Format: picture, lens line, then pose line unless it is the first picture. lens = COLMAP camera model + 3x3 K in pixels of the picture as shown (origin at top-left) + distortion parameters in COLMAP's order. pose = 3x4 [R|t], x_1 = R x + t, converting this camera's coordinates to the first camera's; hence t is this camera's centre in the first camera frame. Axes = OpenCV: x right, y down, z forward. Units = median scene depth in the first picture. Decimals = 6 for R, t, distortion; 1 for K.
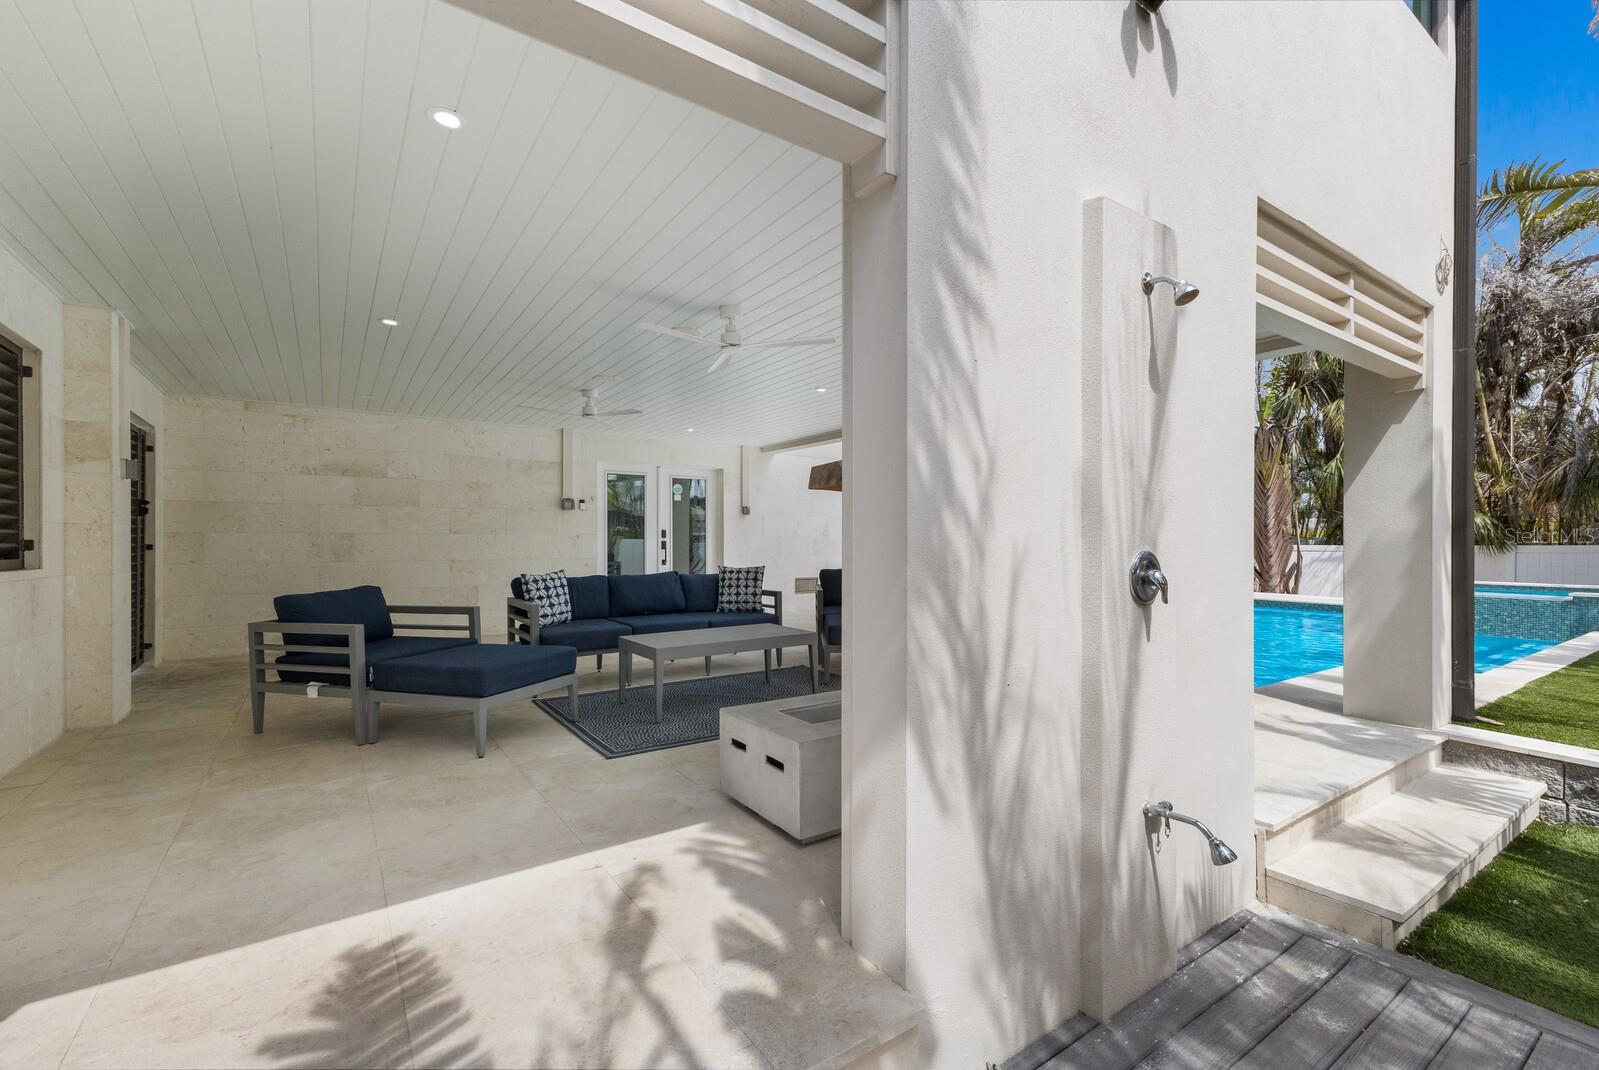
lens RADIAL K [[687.4, 0, 797.7], [0, 687.4, 539.9], [0, 0, 1]] dist [0.009091, -0.000775]
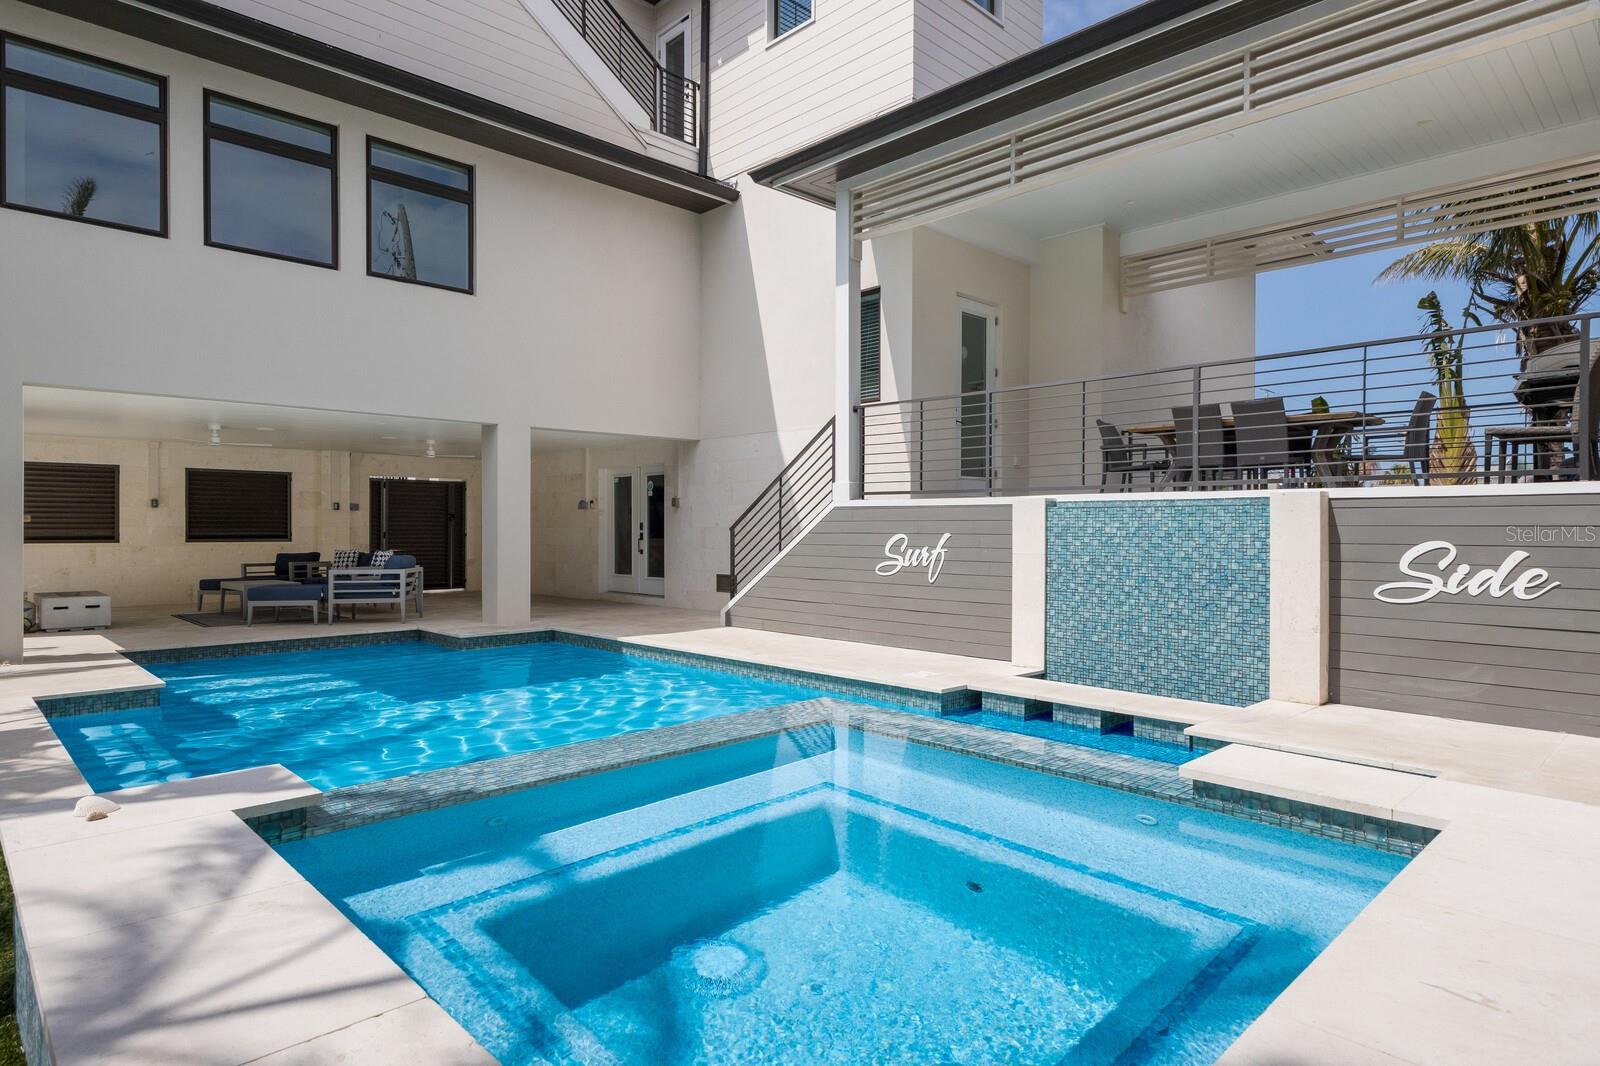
lens RADIAL K [[899.1, 0, 800.0], [0, 899.1, 533.0], [0, 0, 1]] dist [0.011757, -0.000757]
pose [[0.172390, 0.002743, -0.985025, 1.935892], [0.002243, 0.999992, 0.003177, -0.003408], [0.985026, -0.002757, 0.172383, 1.497236]]
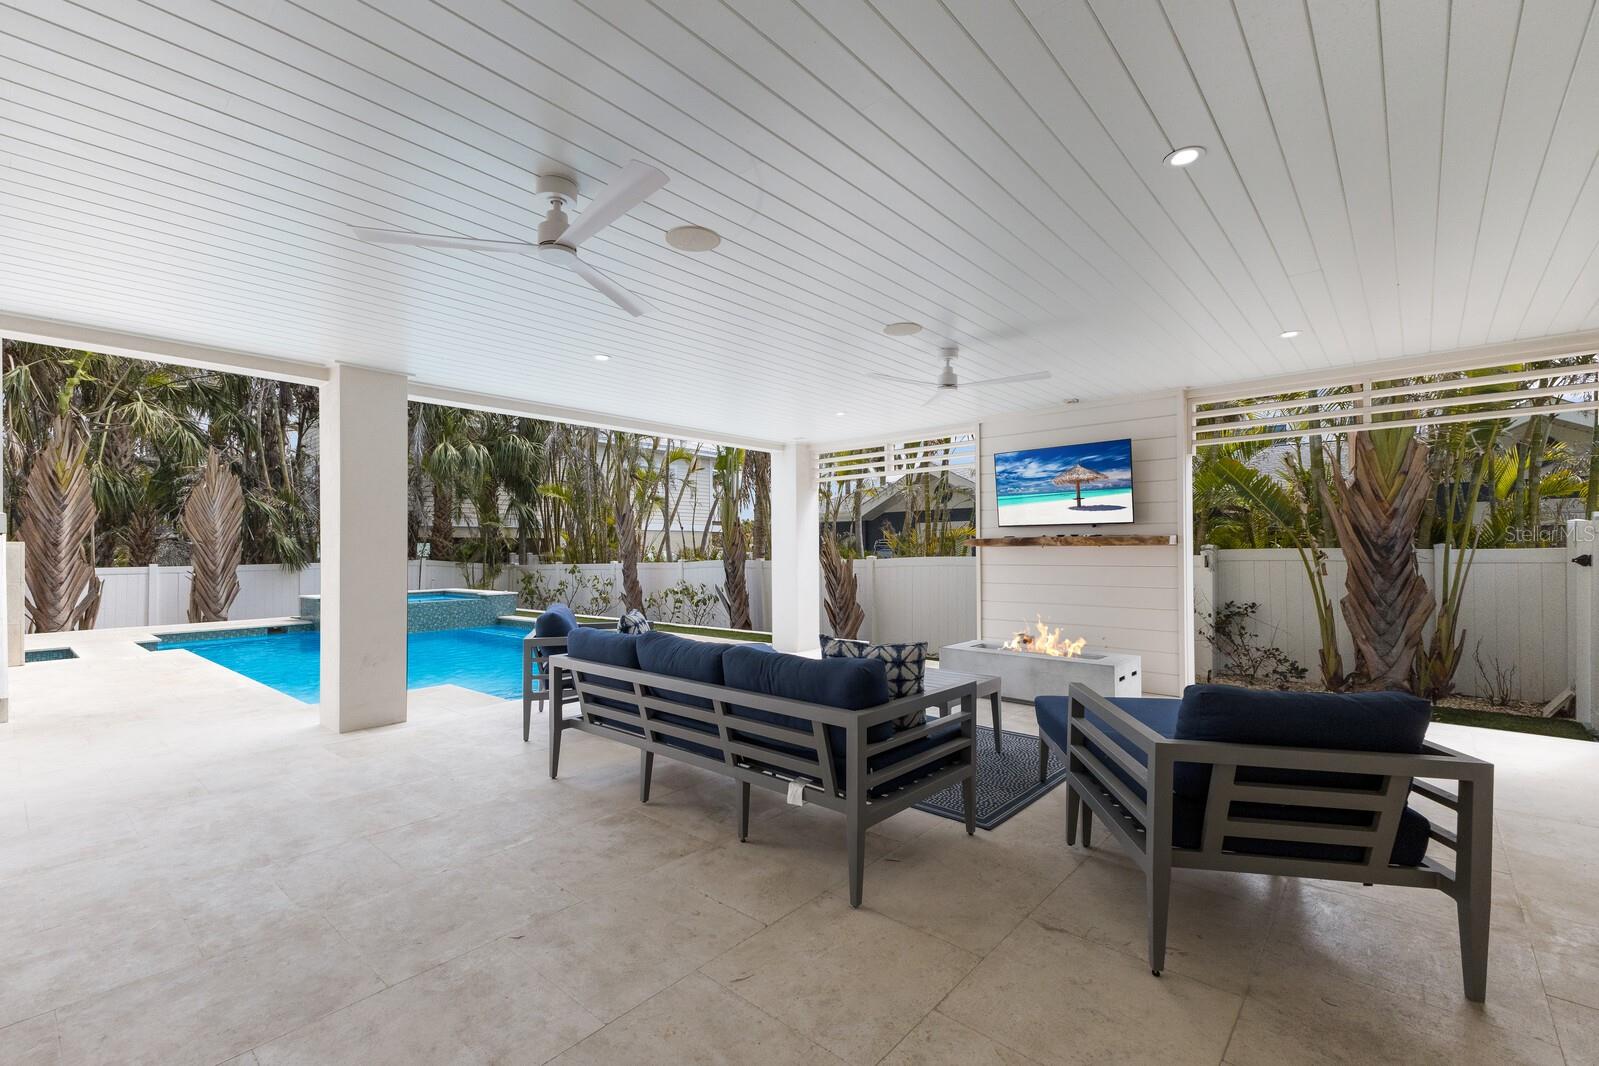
lens RADIAL K [[697.1, 0, 814.2], [0, 697.1, 546.2], [0, 0, 1]] dist [0.004085, 0.000453]
pose [[-0.261283, 0.004692, 0.965251, -0.710214], [0.009833, 0.999949, -0.002199, -0.020329], [-0.965212, 0.008917, -0.261316, 0.961561]]
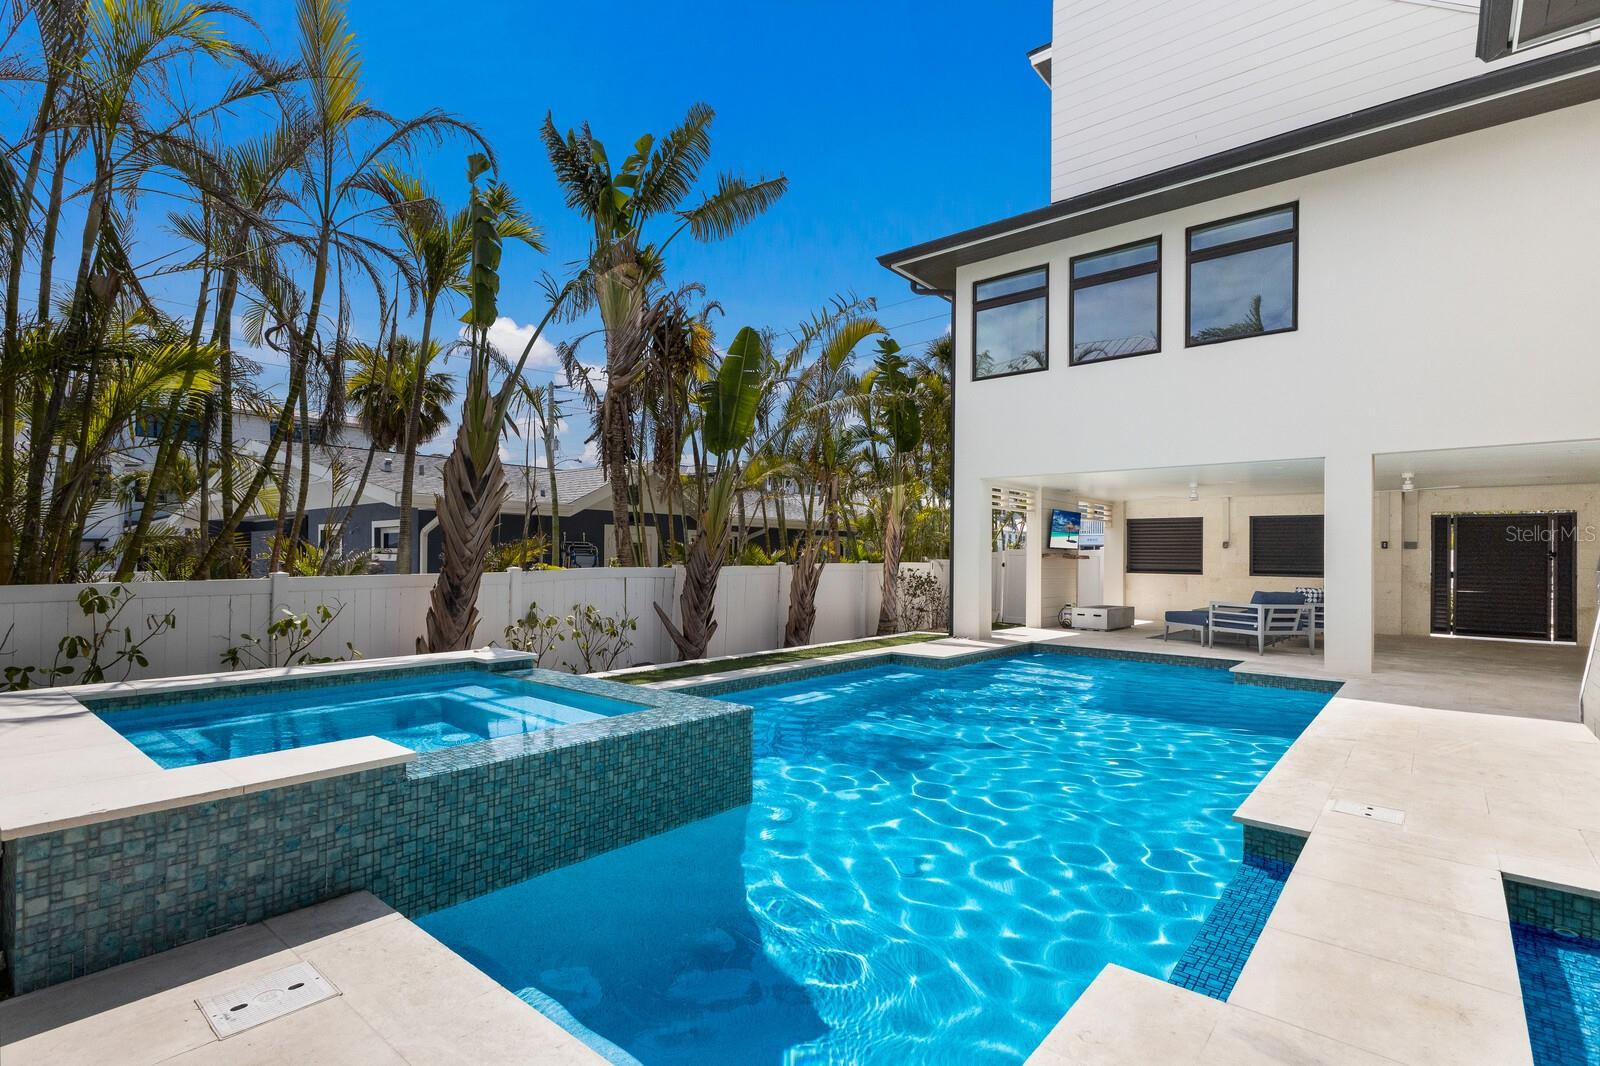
lens RADIAL K [[753.5, 0, 807.5], [0, 753.5, 550.1], [0, 0, 1]] dist [0.002229, 0.000397]
pose [[-0.959461, -0.015401, -0.281422, 1.443847], [-0.012488, 0.999848, -0.012144, -0.010470], [0.281566, -0.008138, -0.959507, 2.233887]]
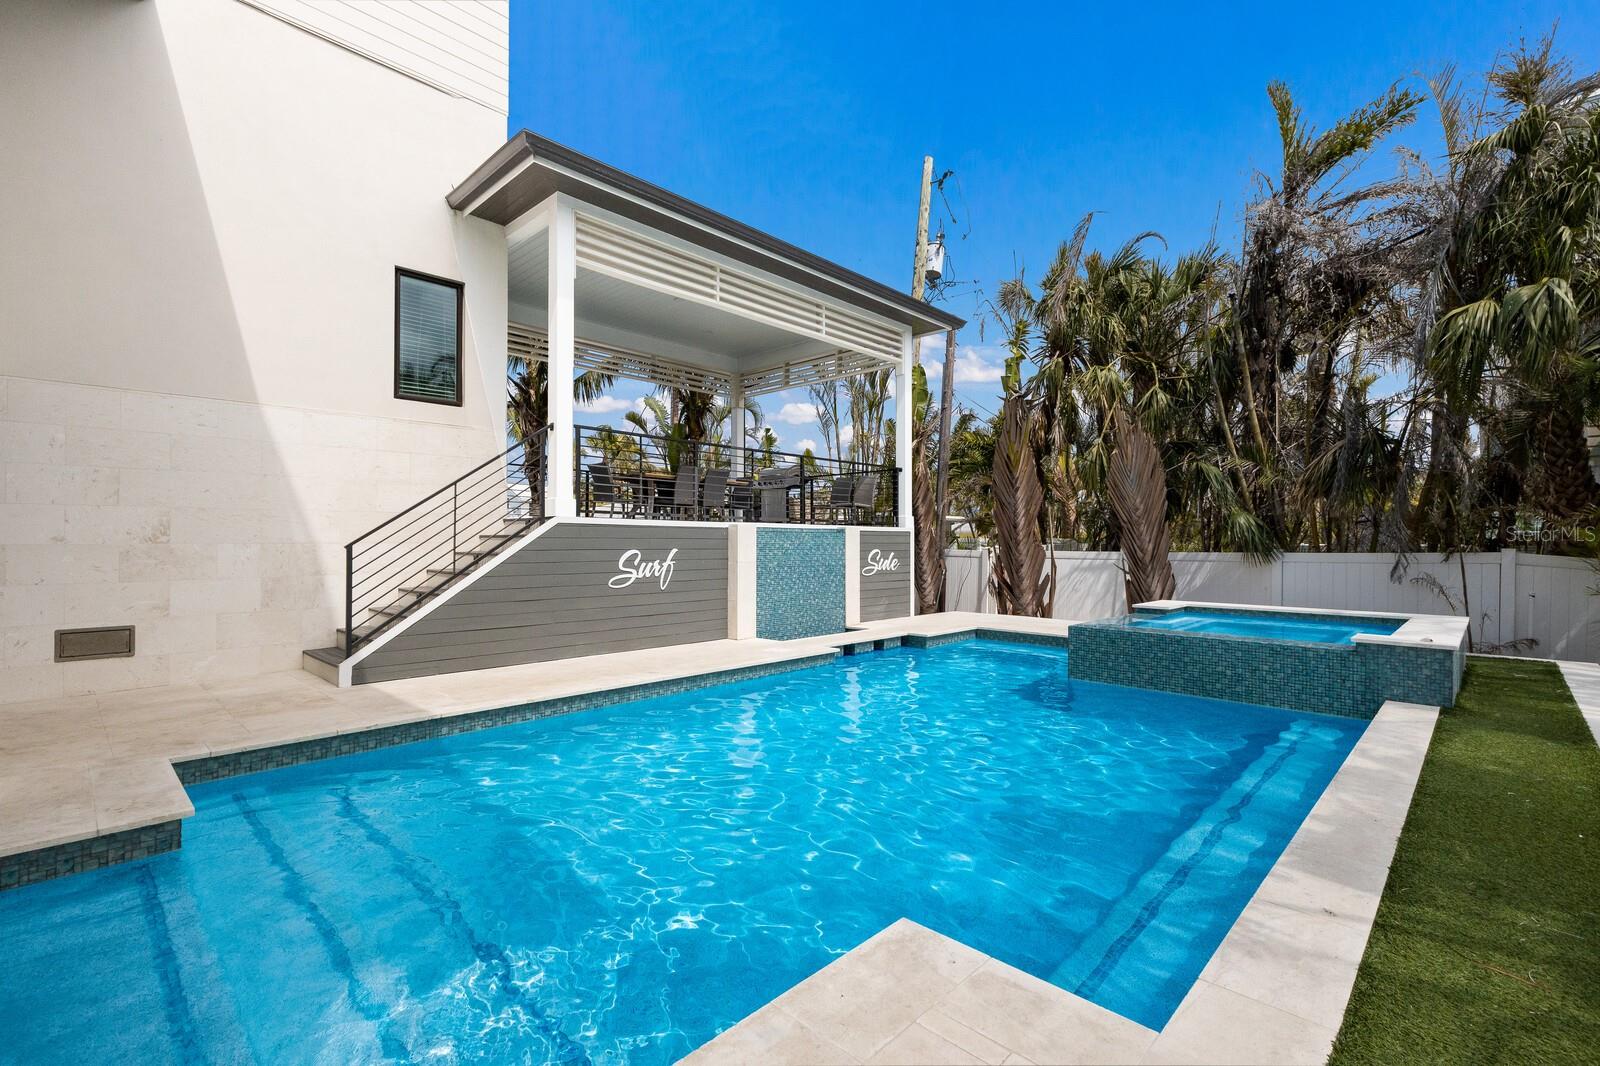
lens RADIAL K [[717.7, 0, 800.0], [0, 717.7, 533.0], [0, 0, 1]] dist [0.007349, 0.000392]
pose [[0.978441, 0.001133, 0.206525, 0.673928], [0.000866, 0.999954, -0.009584, -0.013890], [-0.206526, 0.009556, 0.978394, 0.637798]]
